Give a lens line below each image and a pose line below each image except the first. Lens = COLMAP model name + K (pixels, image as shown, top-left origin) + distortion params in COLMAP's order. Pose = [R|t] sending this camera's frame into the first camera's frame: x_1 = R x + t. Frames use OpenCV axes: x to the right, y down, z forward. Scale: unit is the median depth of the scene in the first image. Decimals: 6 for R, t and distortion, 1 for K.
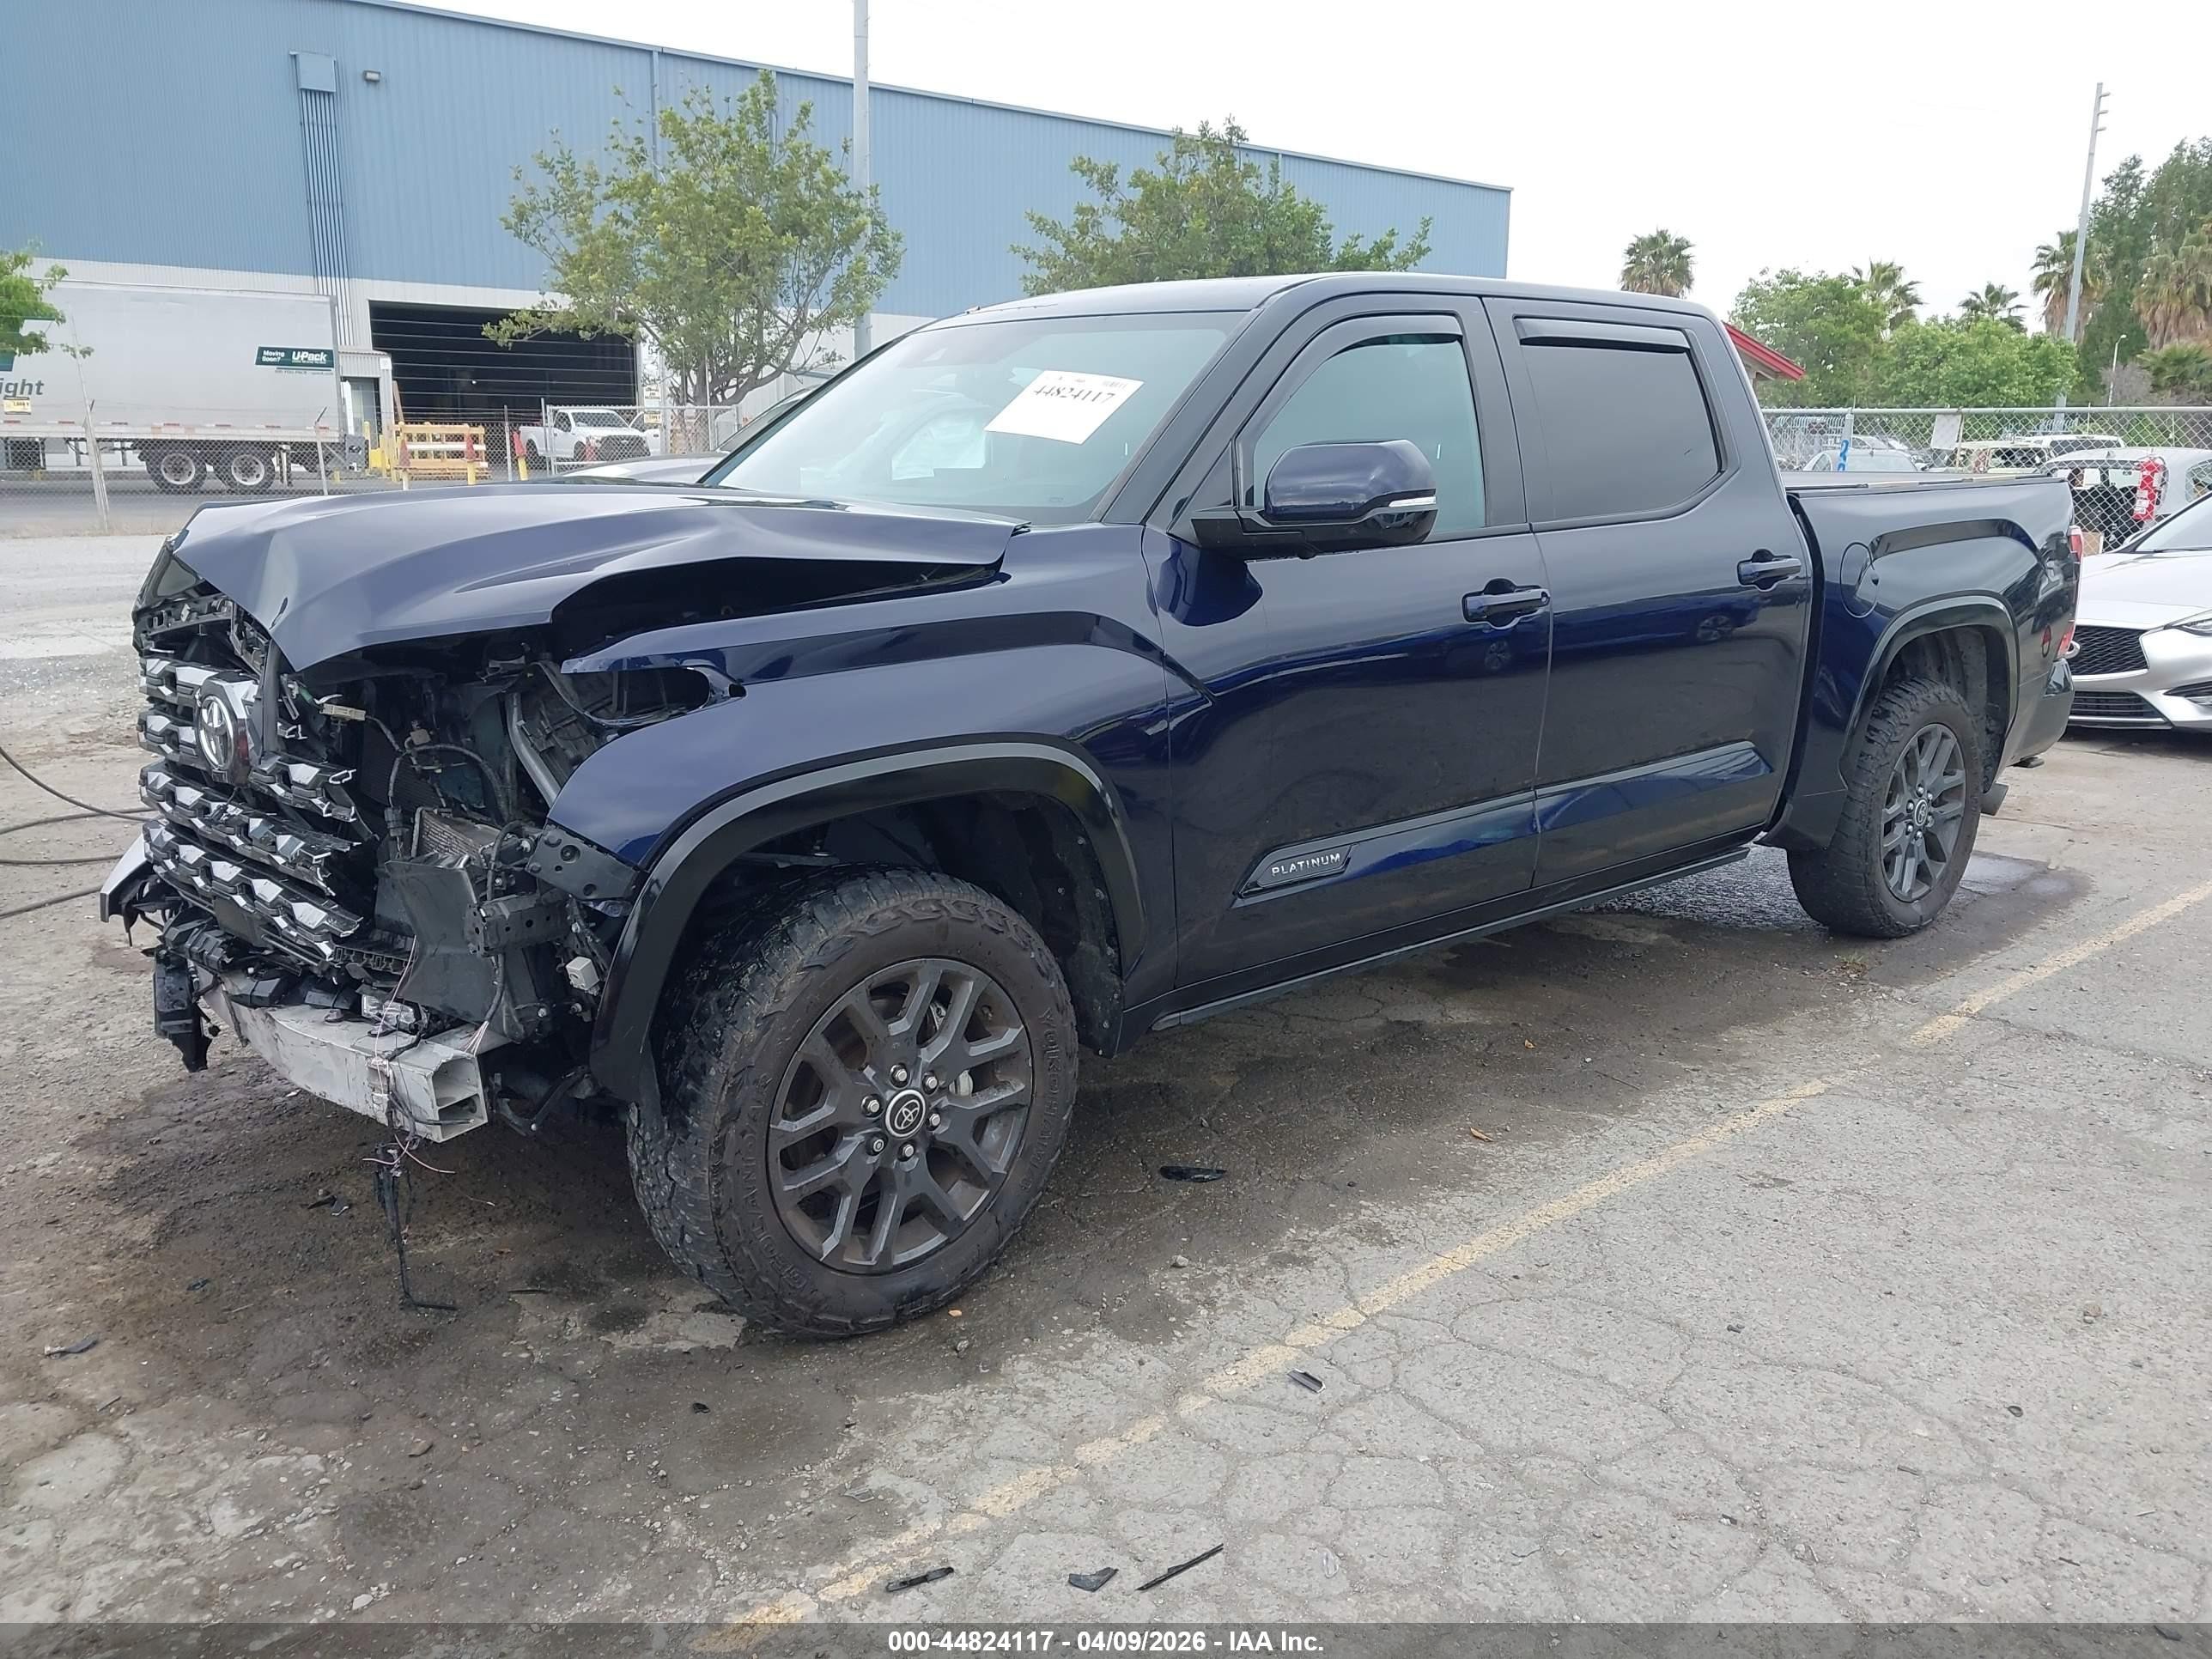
lens RADIAL K [[1772.5, 0, 1084.3], [0, 1772.5, 825.7], [0, 0, 1]] dist [-0.016513, -0.000354]
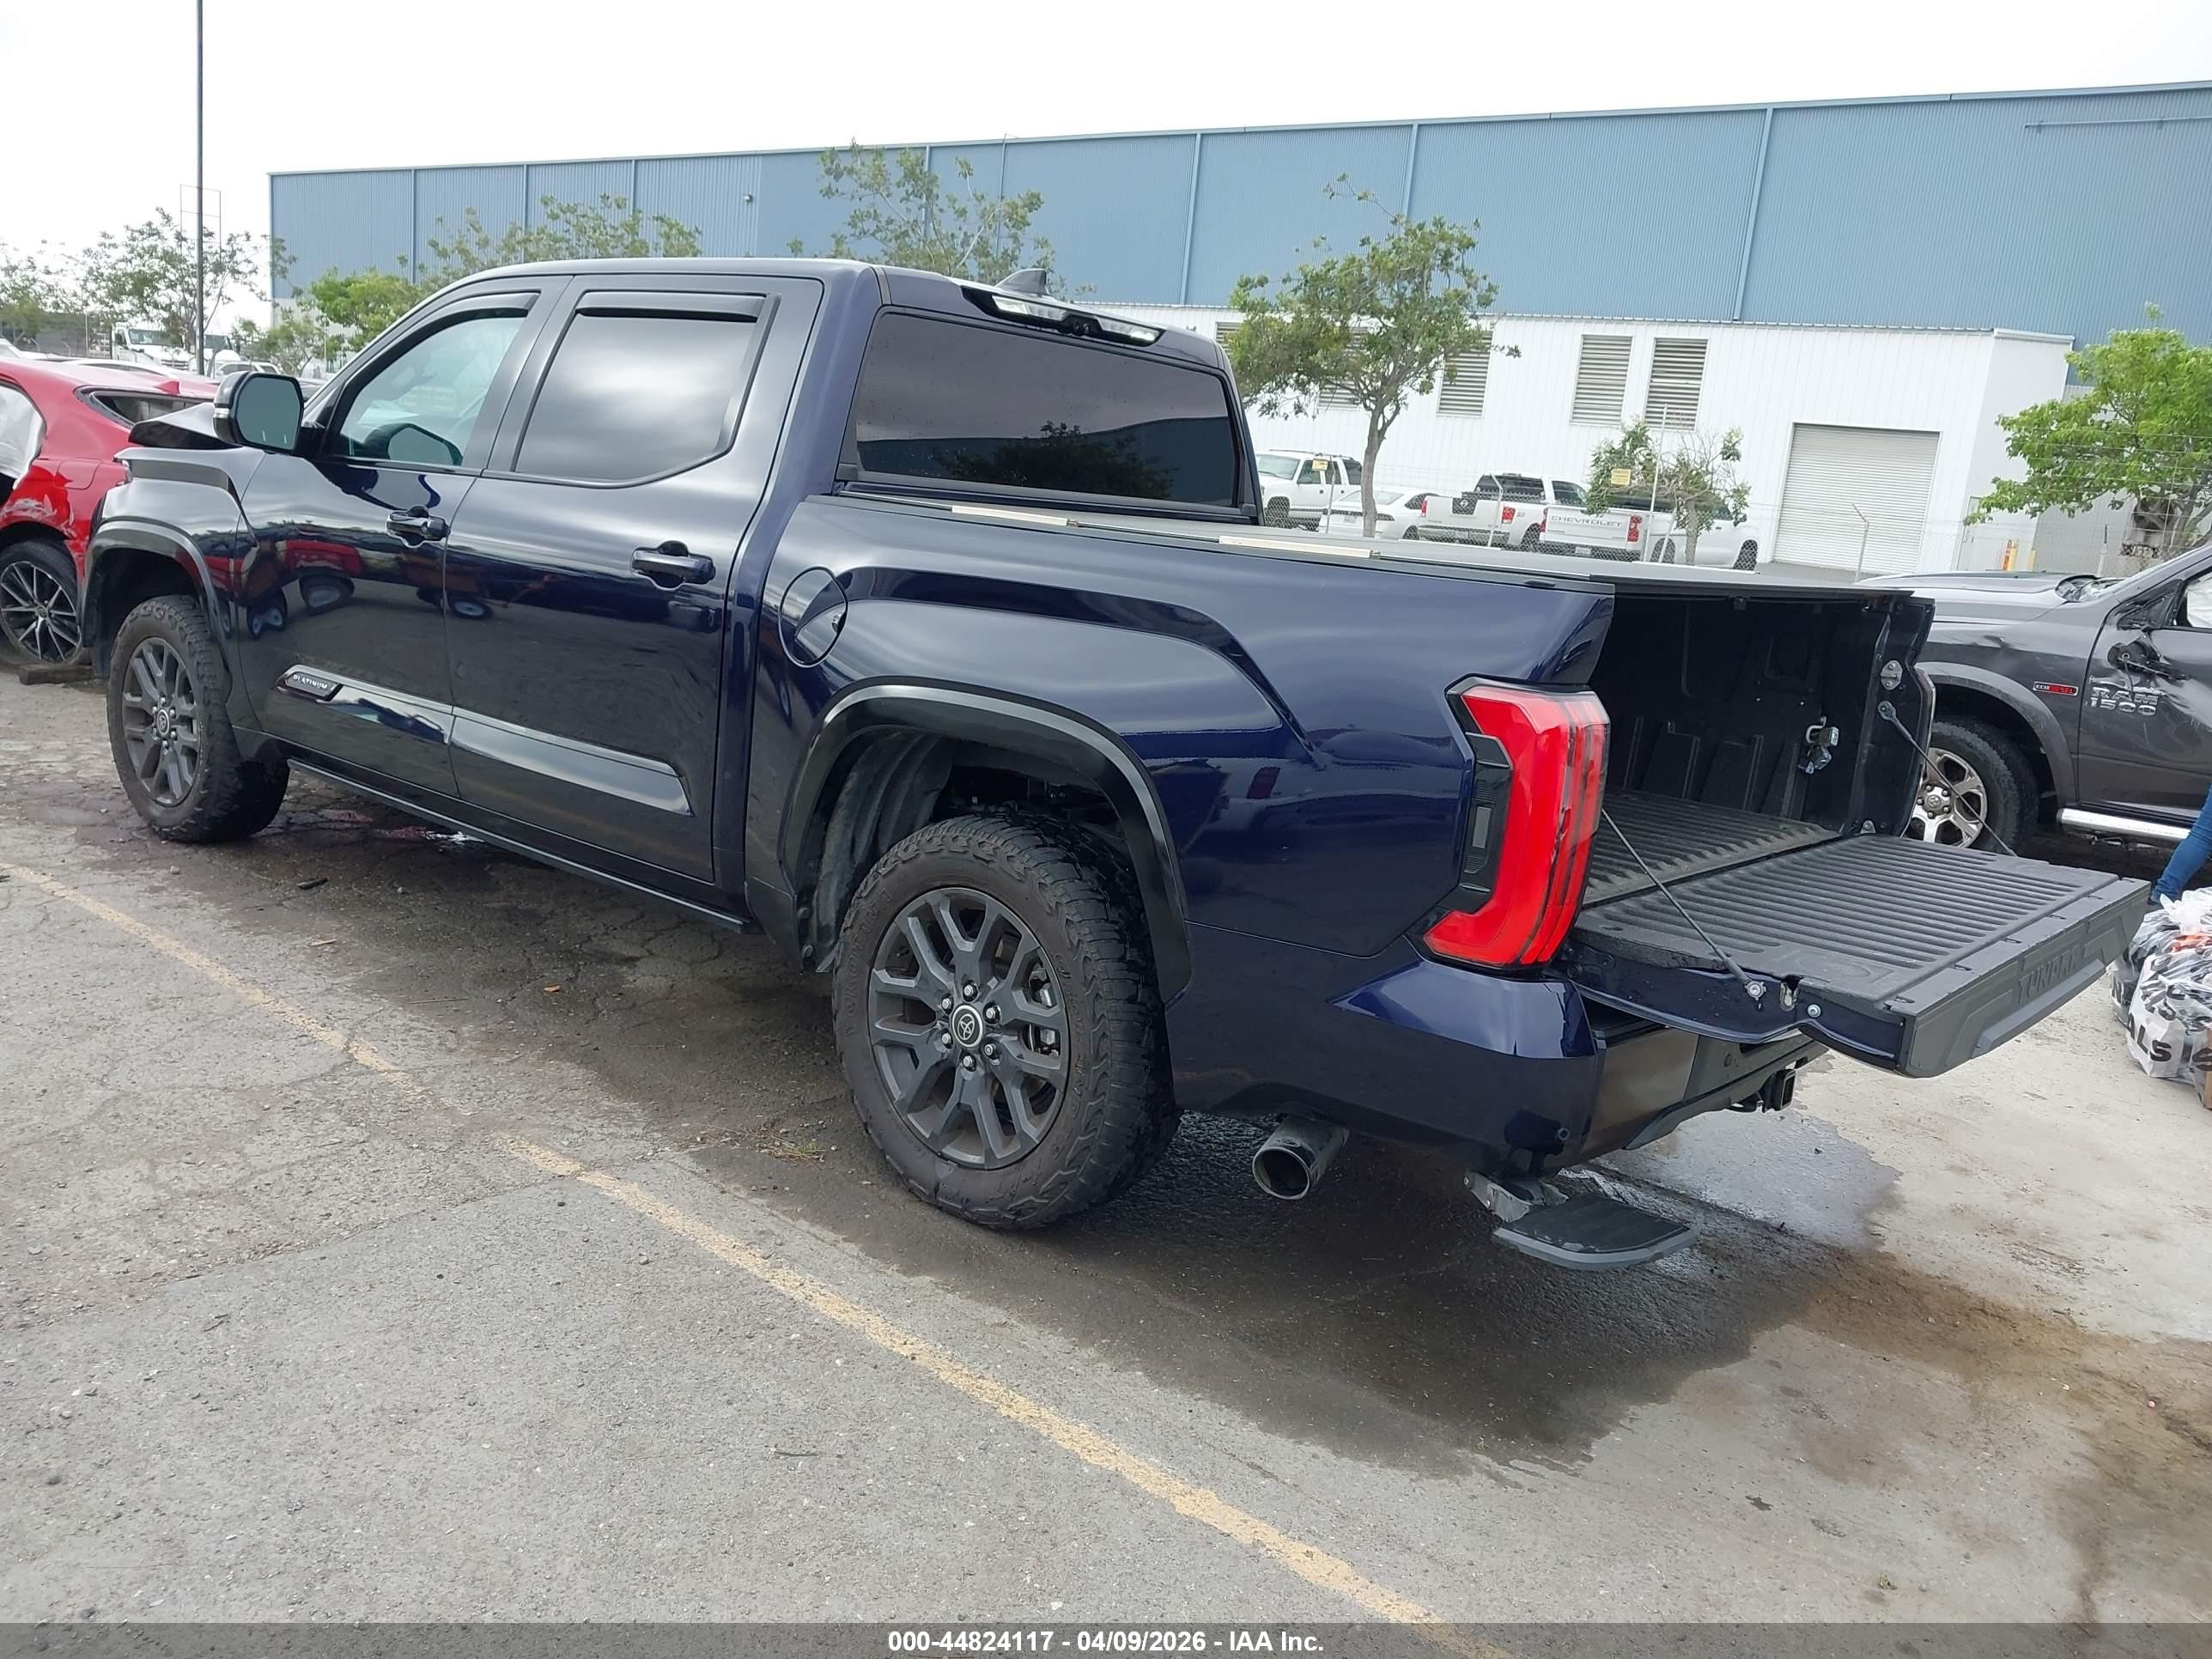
lens RADIAL K [[1772.5, 0, 1097.1], [0, 1772.5, 828.8], [0, 0, 1]] dist [-0.016513, -0.000354]
pose [[0.144666, 0.206753, -0.967639, 1.371229], [-0.297627, 0.941731, 0.156721, -0.236605], [0.943658, 0.265323, 0.197772, 1.150297]]
